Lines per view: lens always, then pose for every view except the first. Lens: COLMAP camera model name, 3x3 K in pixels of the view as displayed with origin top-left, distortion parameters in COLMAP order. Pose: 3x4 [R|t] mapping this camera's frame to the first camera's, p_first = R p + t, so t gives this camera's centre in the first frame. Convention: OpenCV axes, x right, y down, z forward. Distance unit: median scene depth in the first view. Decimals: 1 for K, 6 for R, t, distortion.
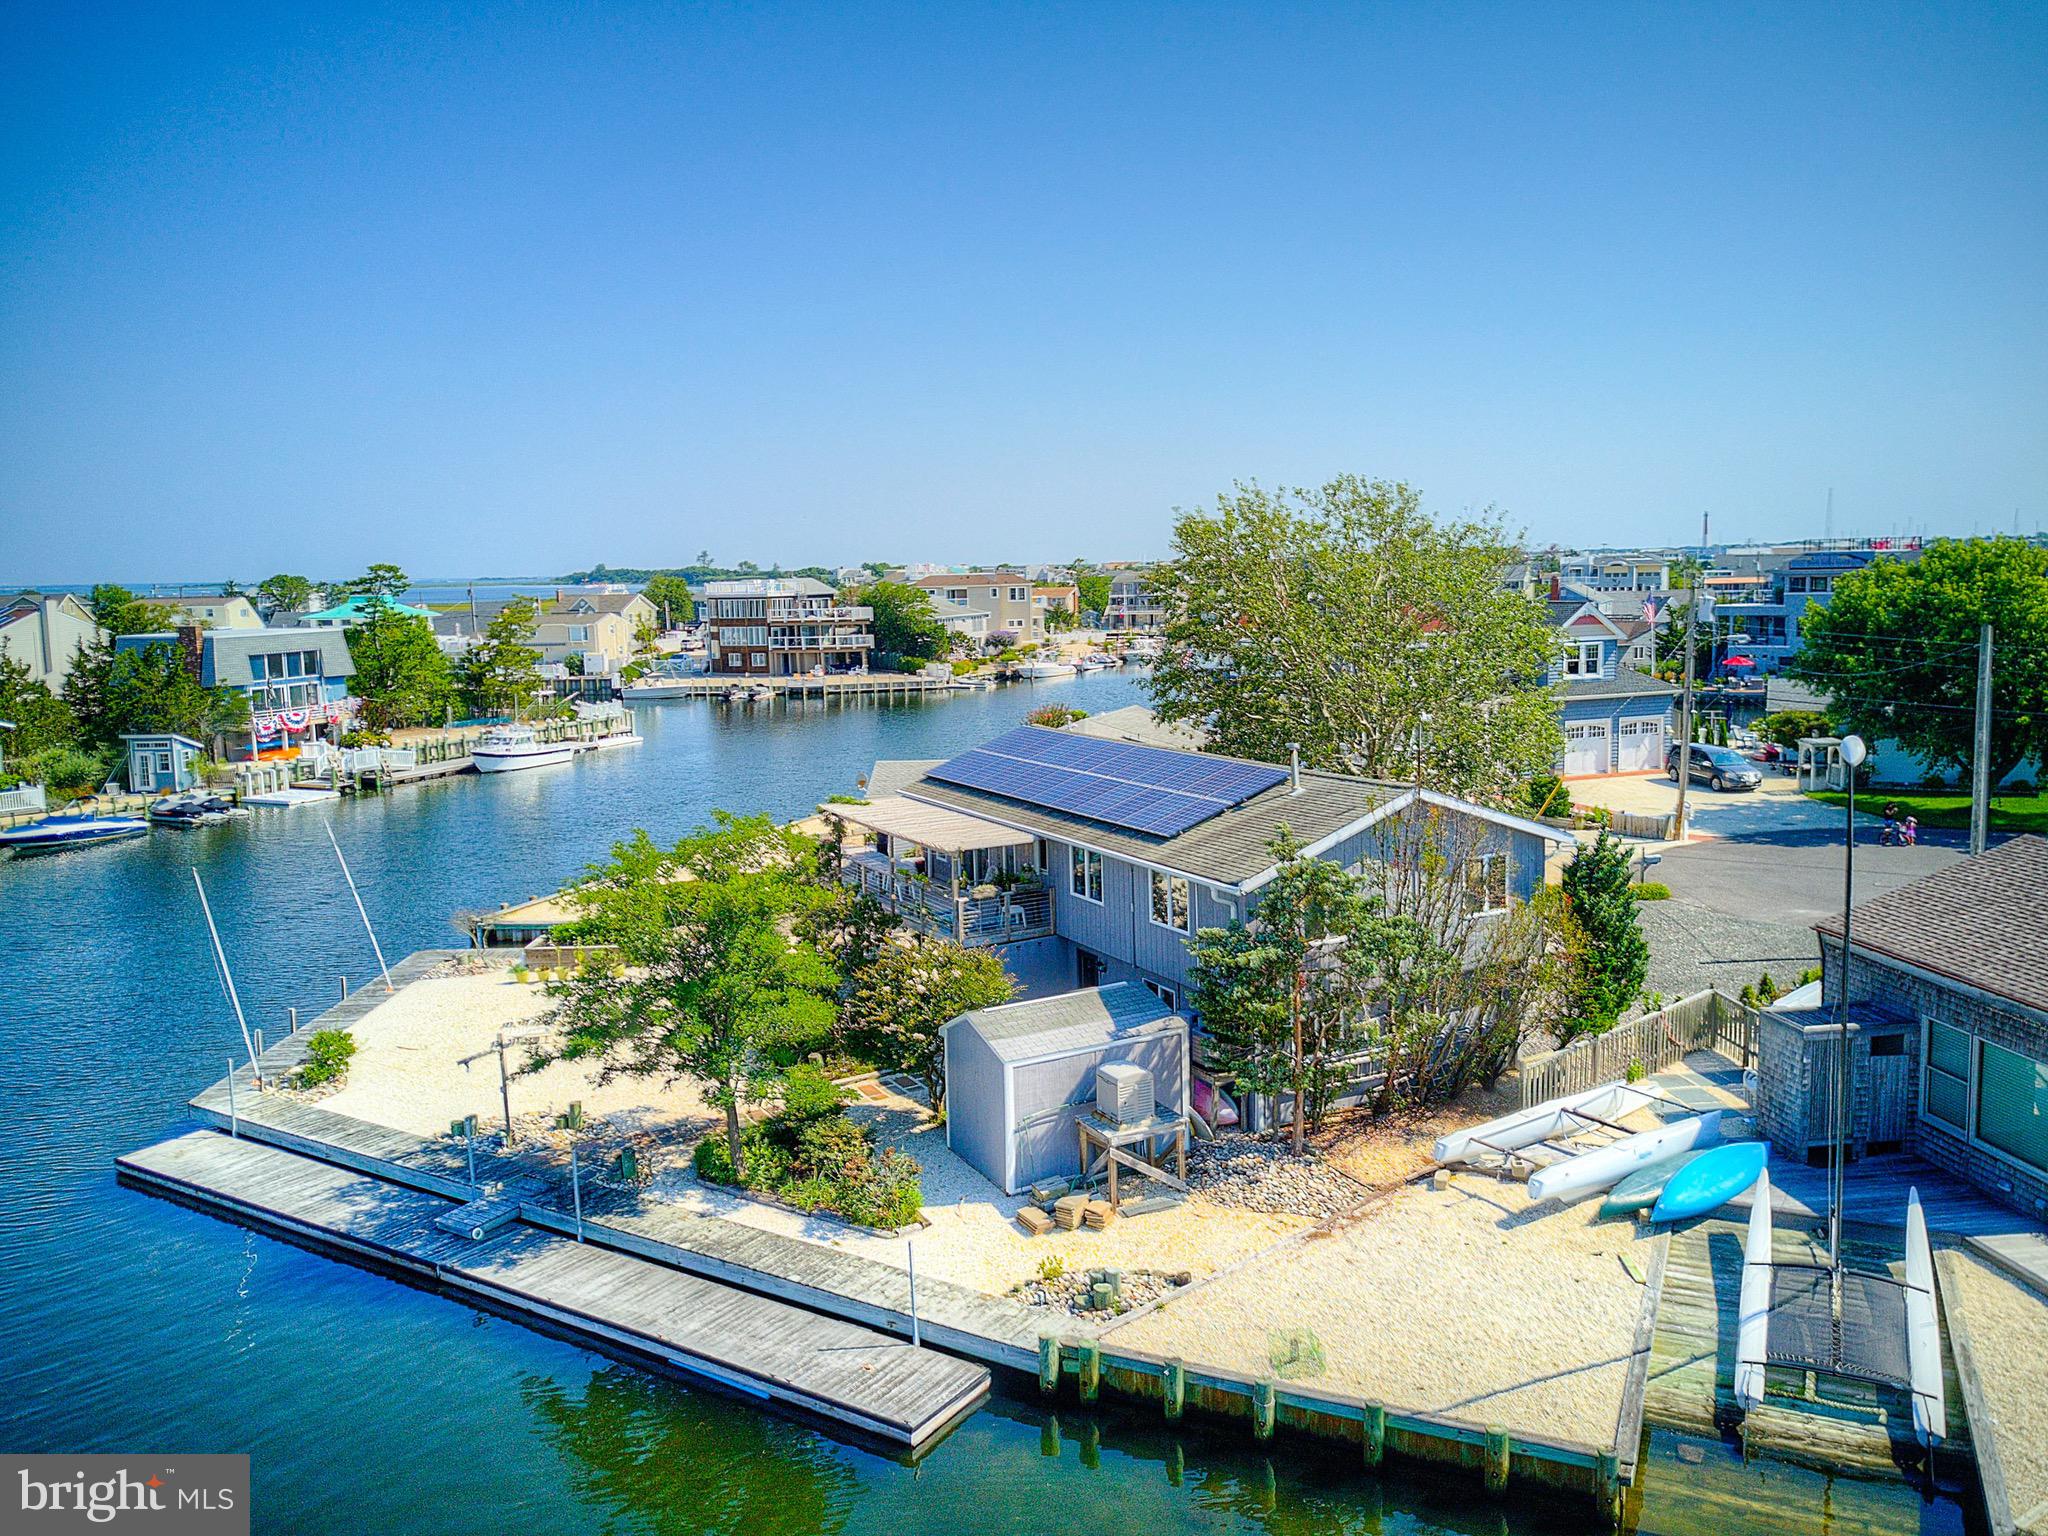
lens RADIAL K [[1566.8, 0, 1039.7], [0, 1566.8, 755.4], [0, 0, 1]] dist [-0.000272, -0.000638]
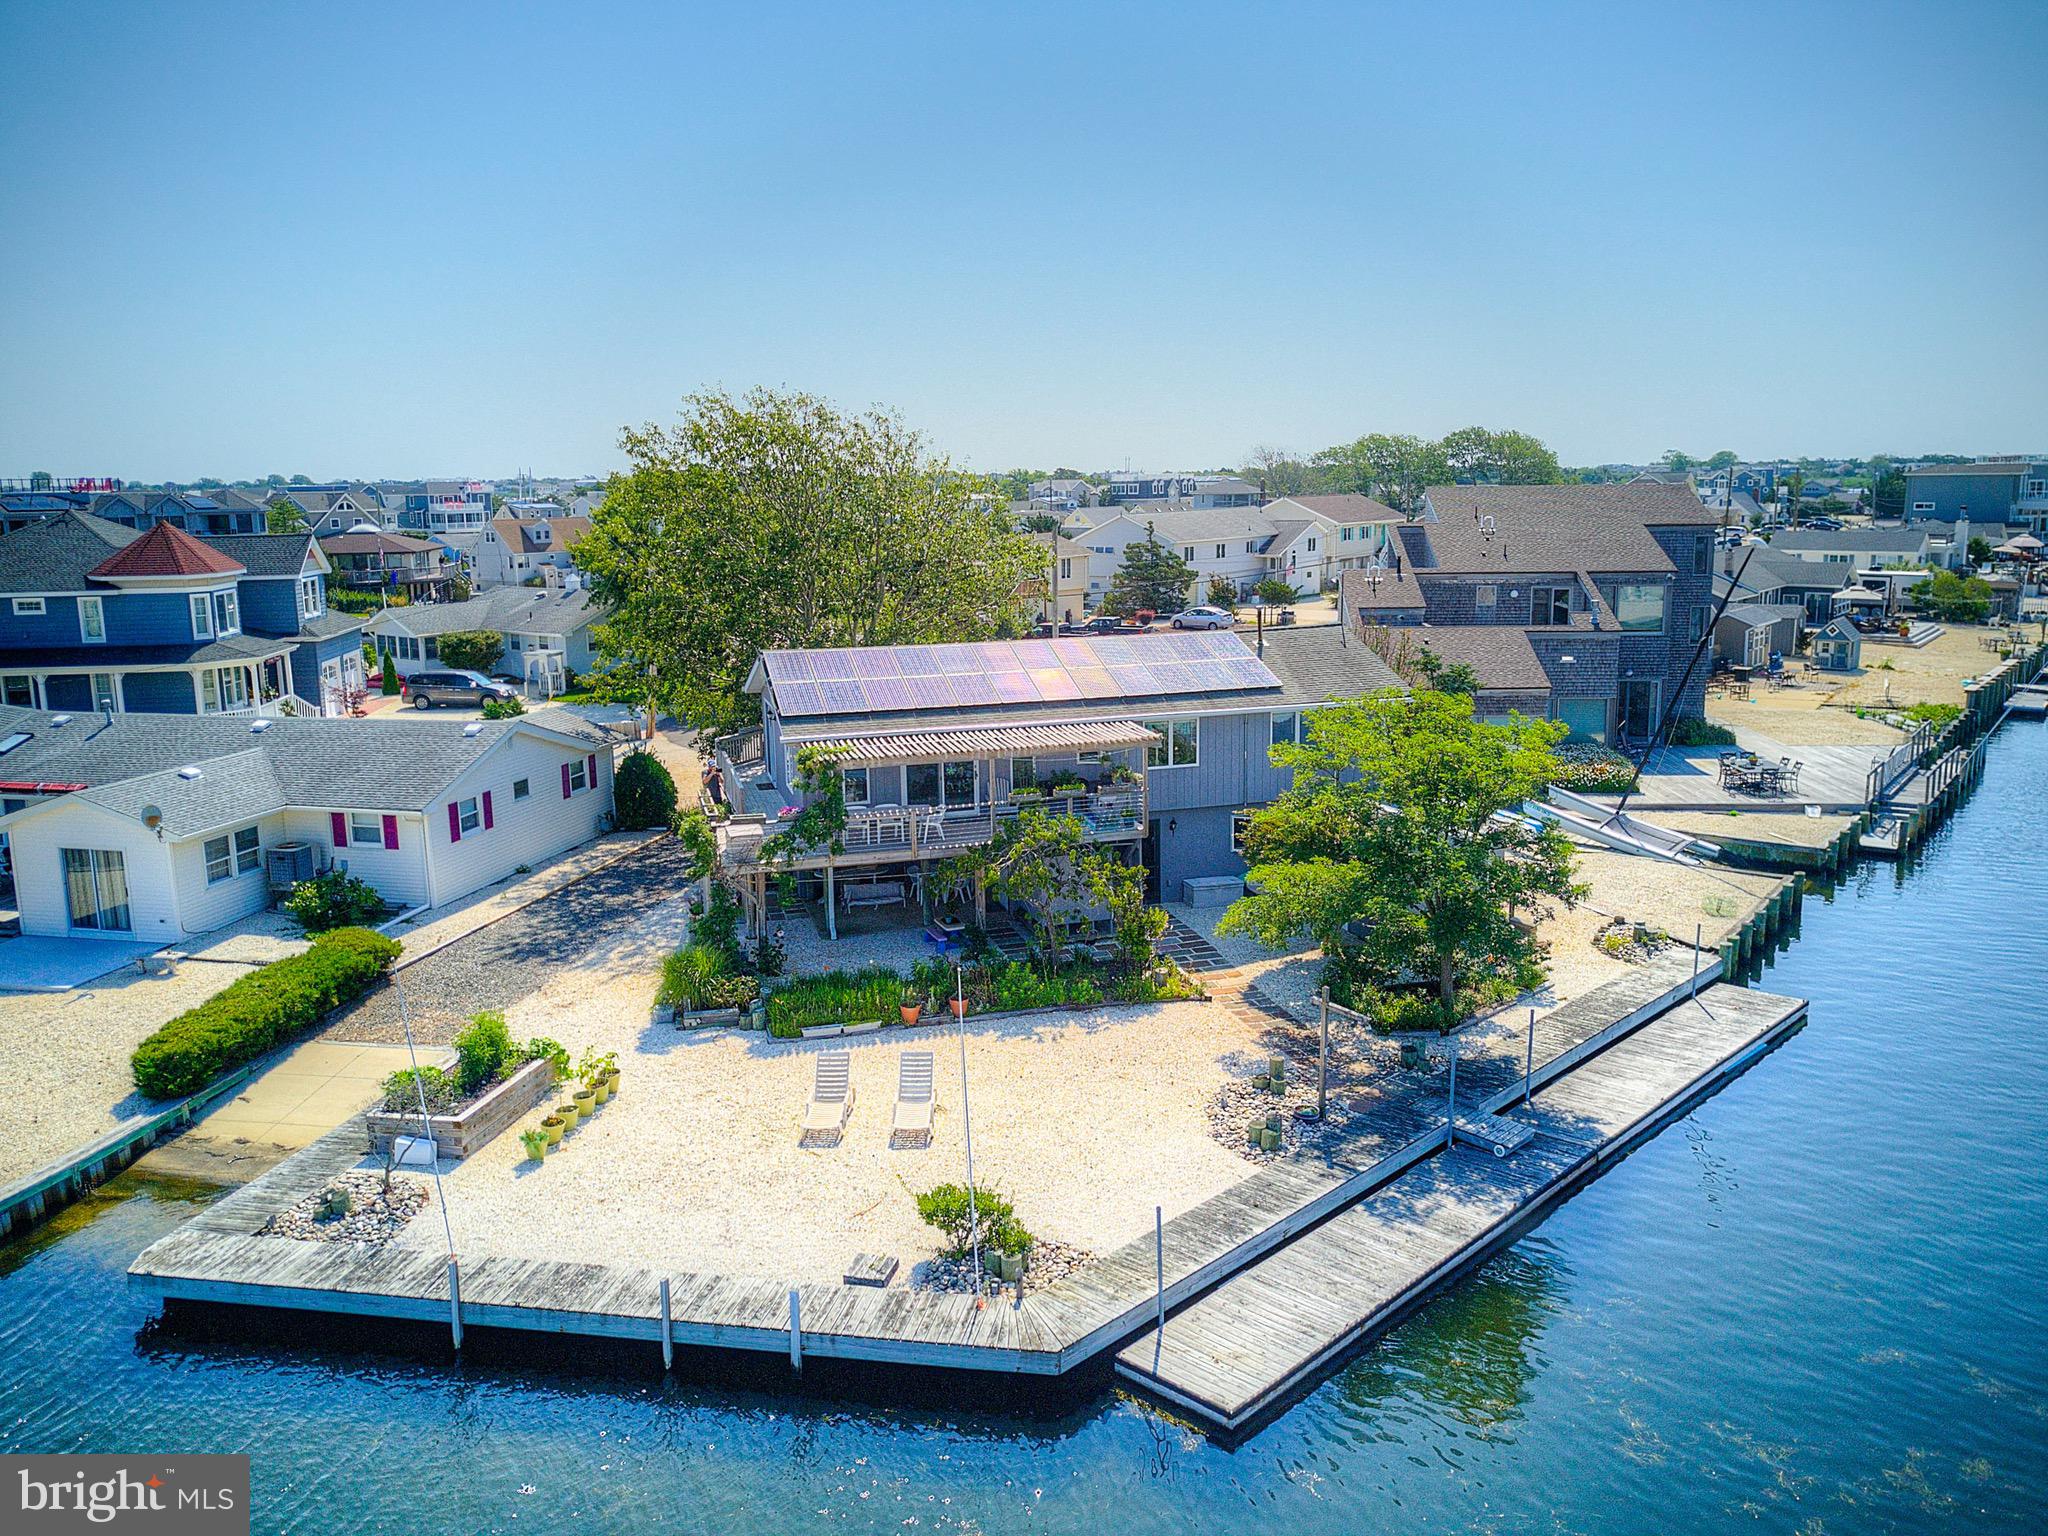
lens RADIAL K [[1566.8, 0, 1039.7], [0, 1566.8, 755.4], [0, 0, 1]] dist [-0.000272, -0.000638]
pose [[0.201887, -0.151432, 0.967631, -1.138733], [0.127873, 0.983593, 0.127250, -0.073129], [-0.971025, 0.098044, 0.217939, 0.915974]]
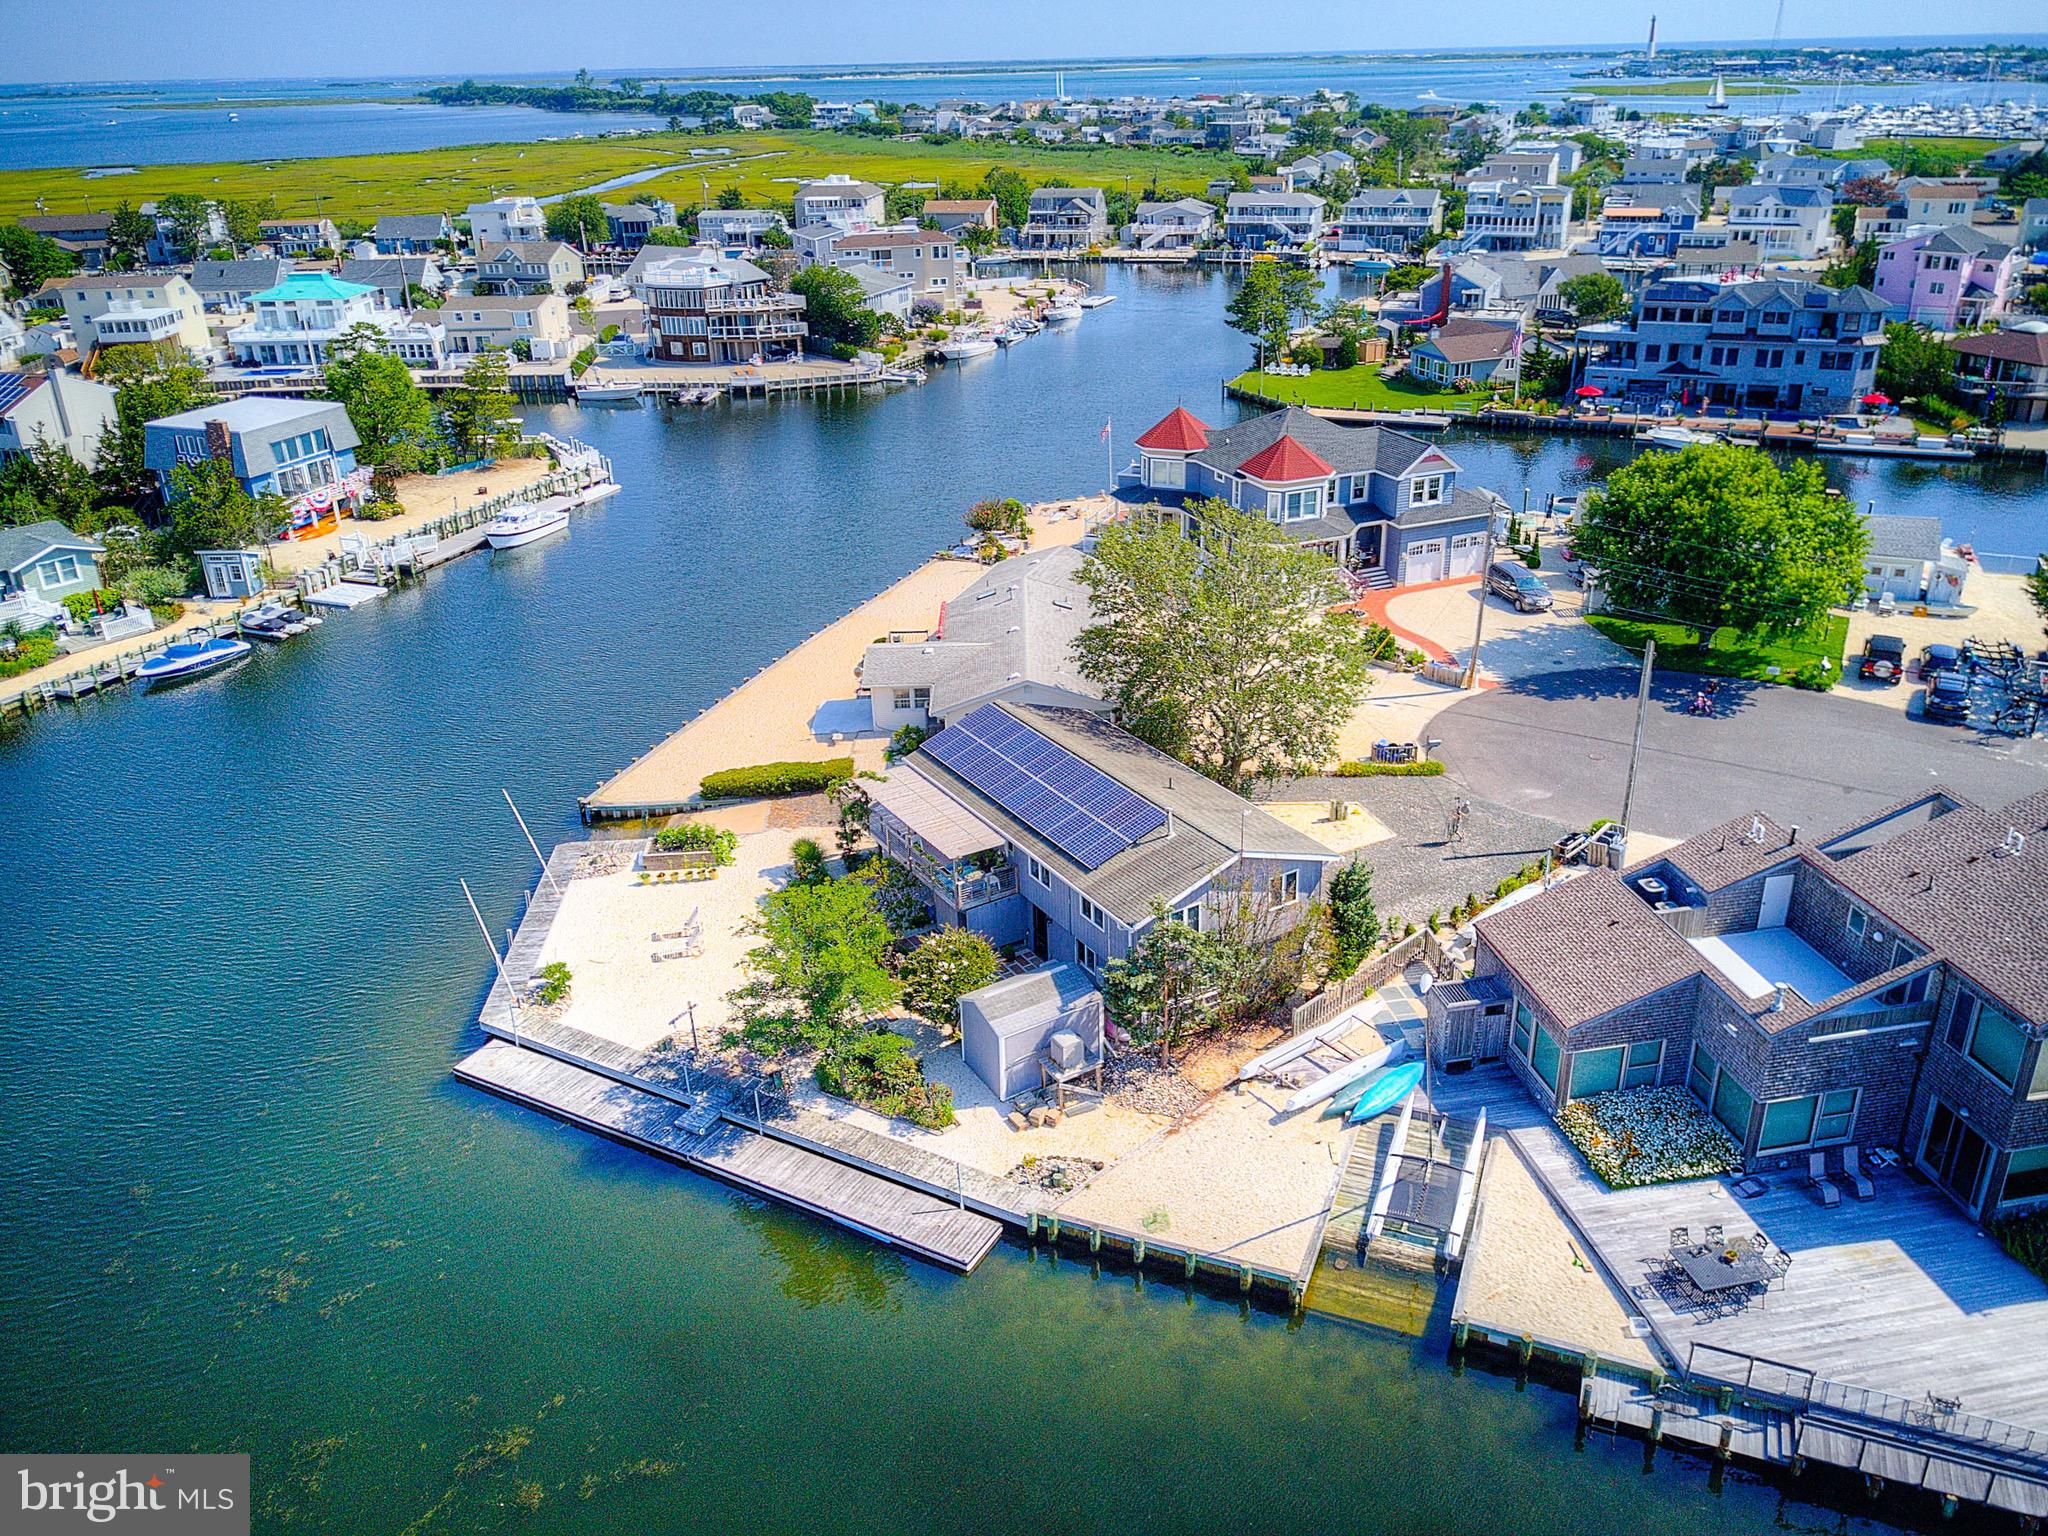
lens RADIAL K [[1566.8, 0, 1039.7], [0, 1566.8, 755.4], [0, 0, 1]] dist [-0.000272, -0.000638]
pose [[0.998488, -0.023231, 0.049822, -0.048871], [0.007632, 0.956125, 0.292860, -0.530782], [-0.054440, -0.292037, 0.954856, -0.504969]]
